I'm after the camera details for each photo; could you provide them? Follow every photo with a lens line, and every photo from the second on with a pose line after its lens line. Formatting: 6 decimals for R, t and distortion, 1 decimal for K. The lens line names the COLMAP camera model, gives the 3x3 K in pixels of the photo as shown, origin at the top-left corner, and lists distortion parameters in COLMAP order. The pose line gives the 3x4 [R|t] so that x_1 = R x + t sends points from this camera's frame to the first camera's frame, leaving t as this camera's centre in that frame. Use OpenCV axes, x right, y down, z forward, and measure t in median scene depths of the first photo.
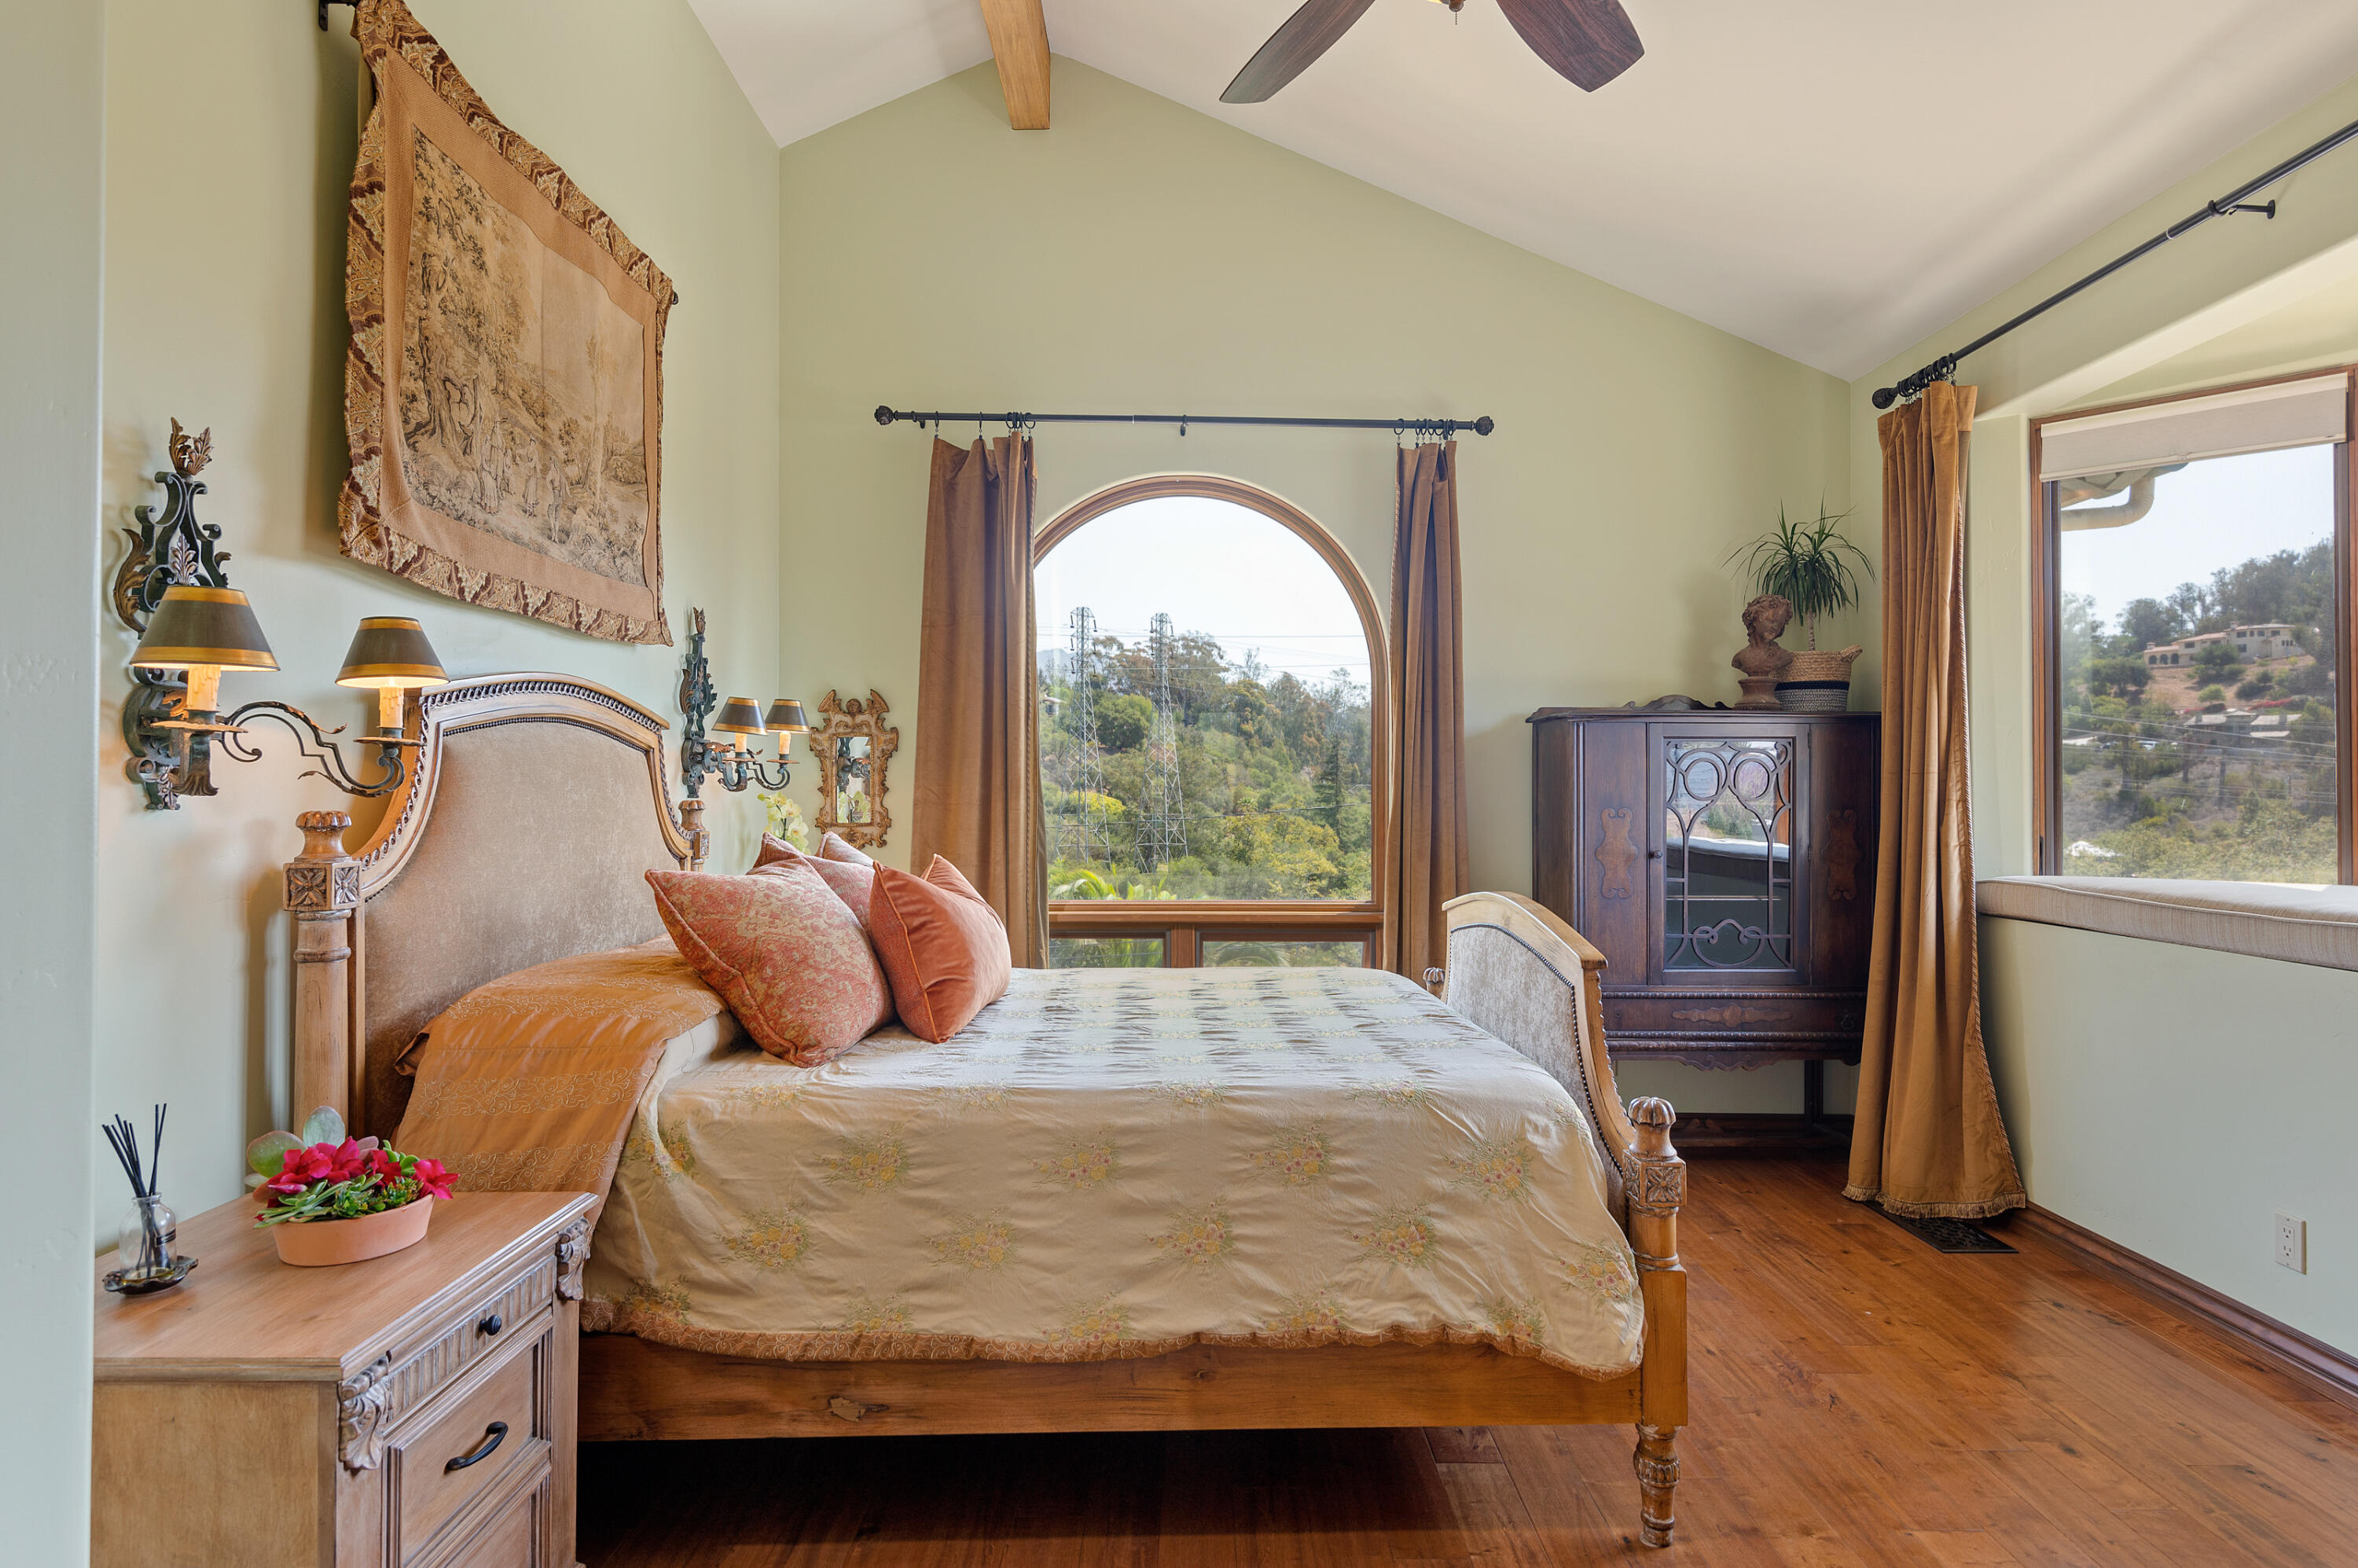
lens RADIAL K [[1211.7, 0, 1179.0], [0, 1211.7, 784.0], [0, 0, 1]] dist [0.006792, -0.001076]
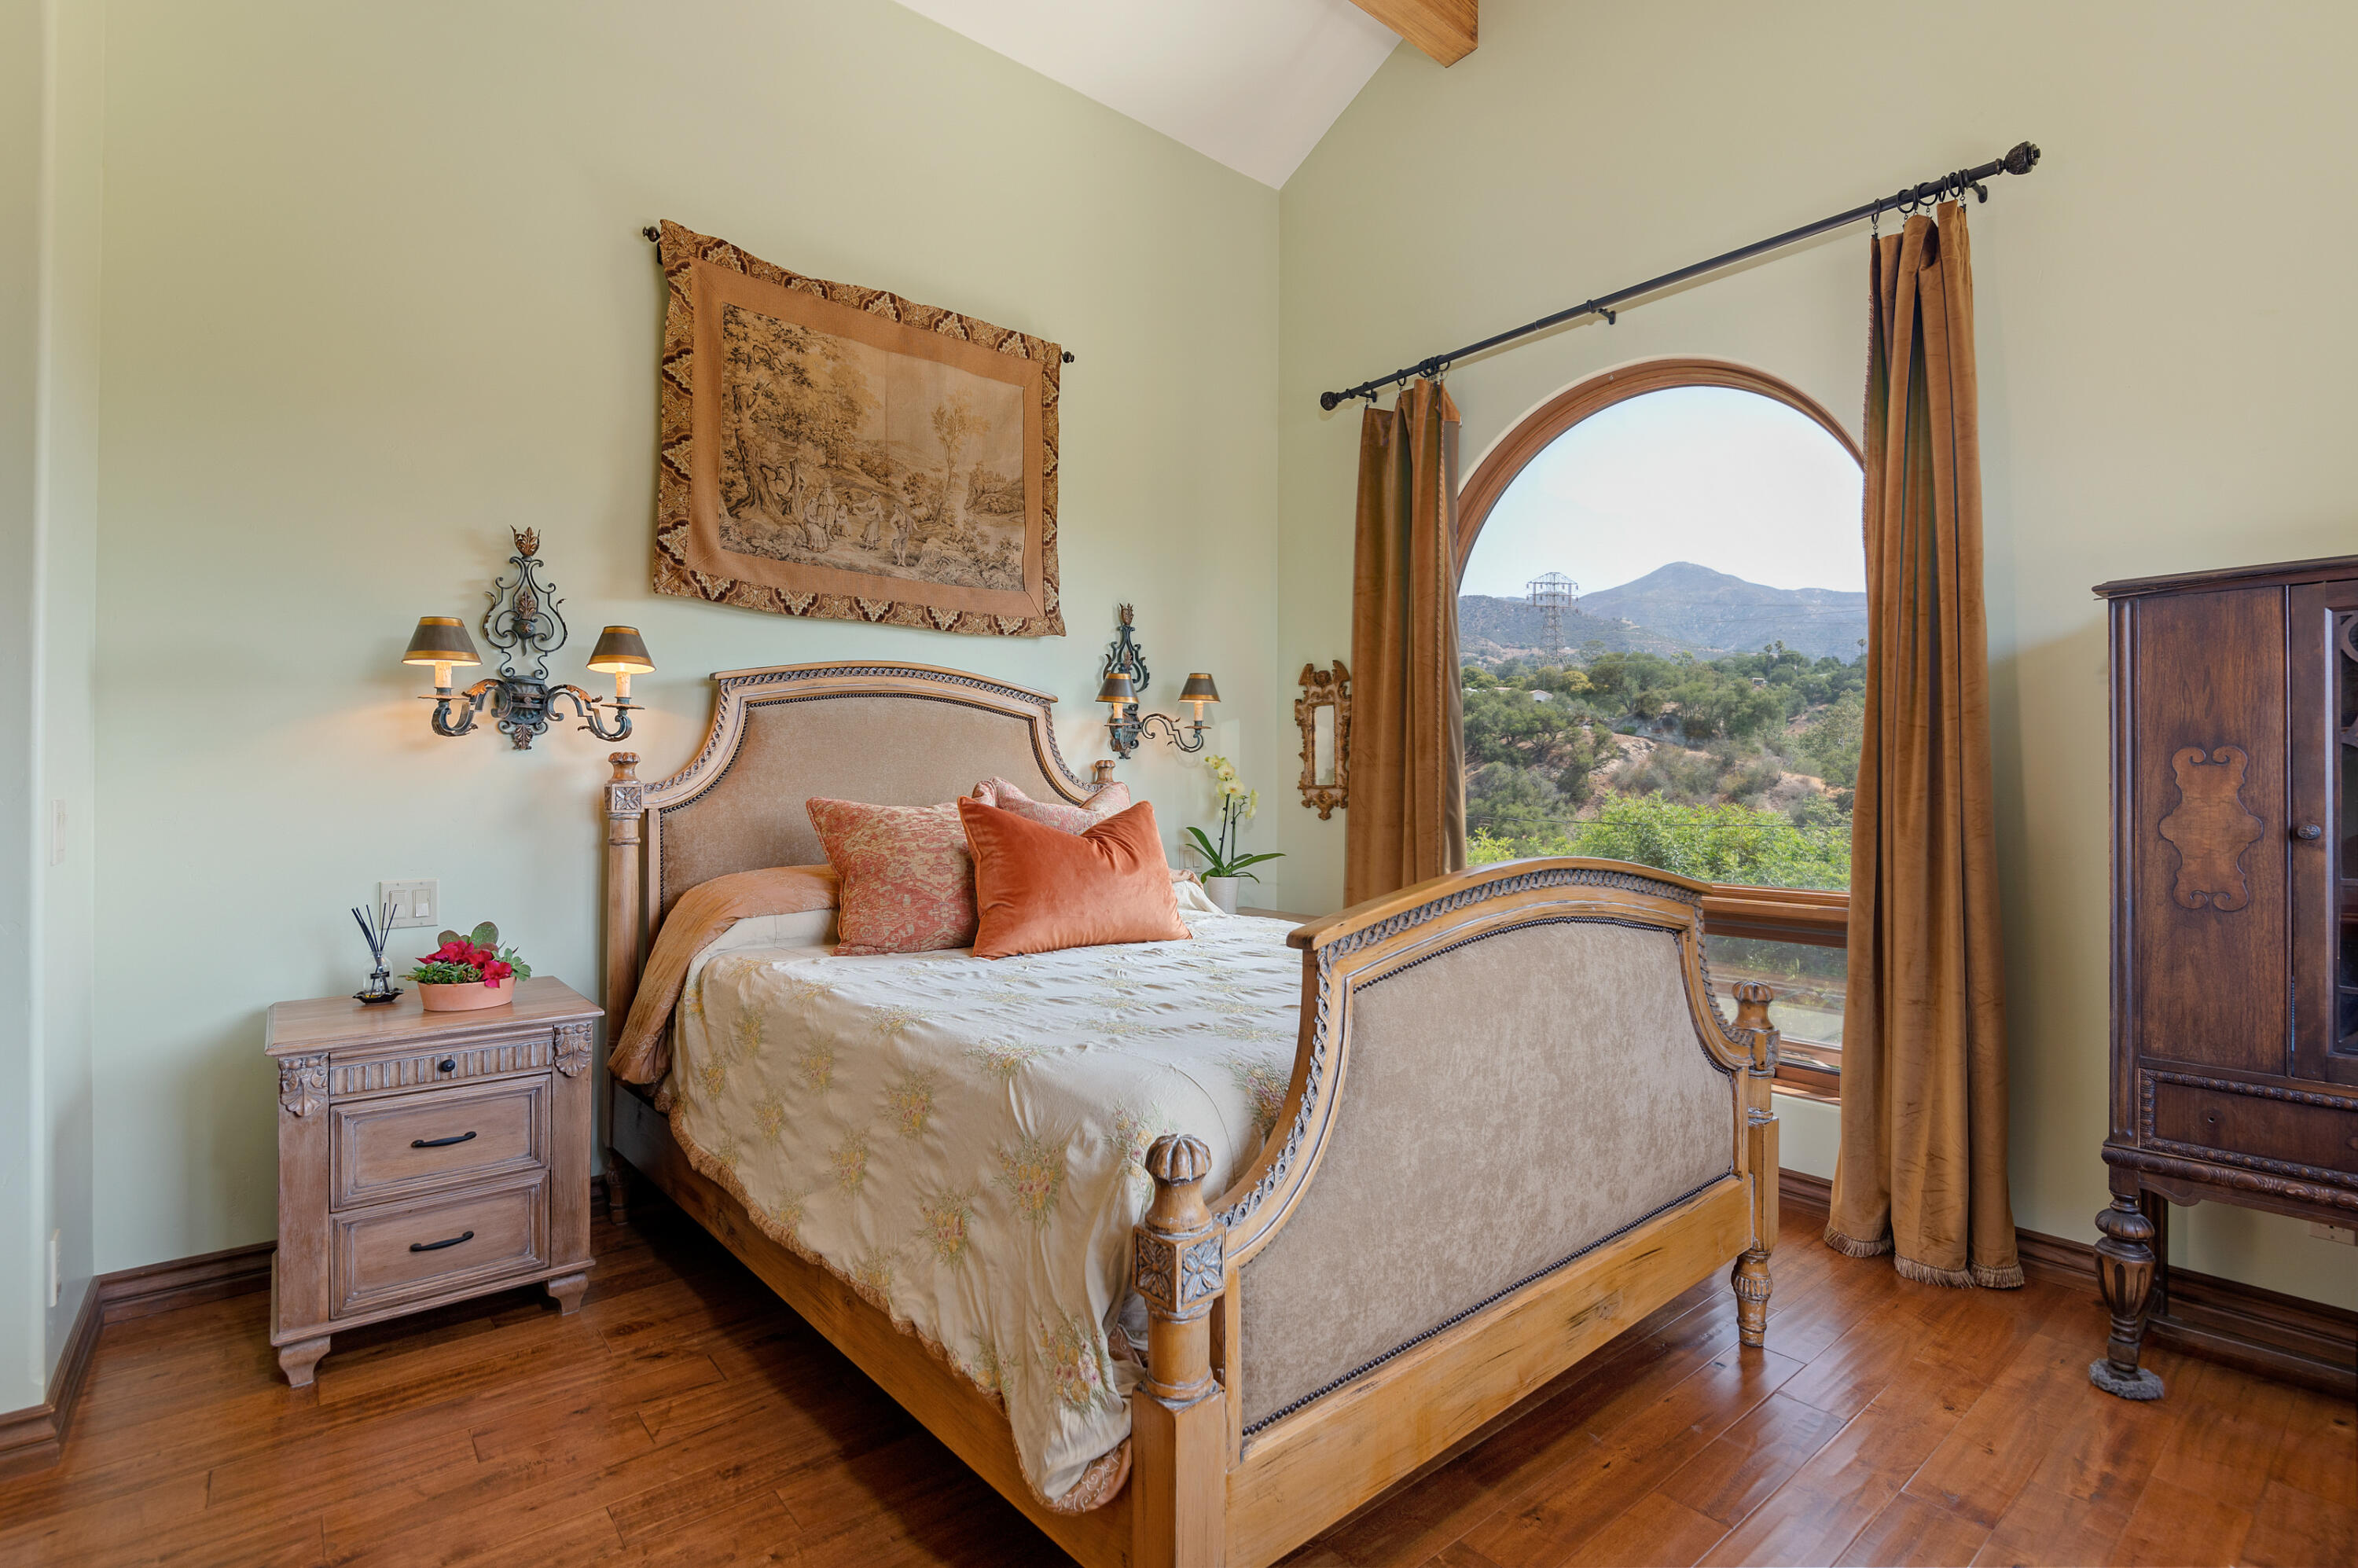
lens RADIAL K [[1079.8, 0, 1217.7], [0, 1079.8, 783.5], [0, 0, 1]] dist [0.031040, -0.028458]
pose [[0.643985, -0.005697, -0.765017, 0.692627], [0.005770, 0.999980, -0.002590, 0.054812], [0.765016, -0.002746, 0.644005, 0.516704]]
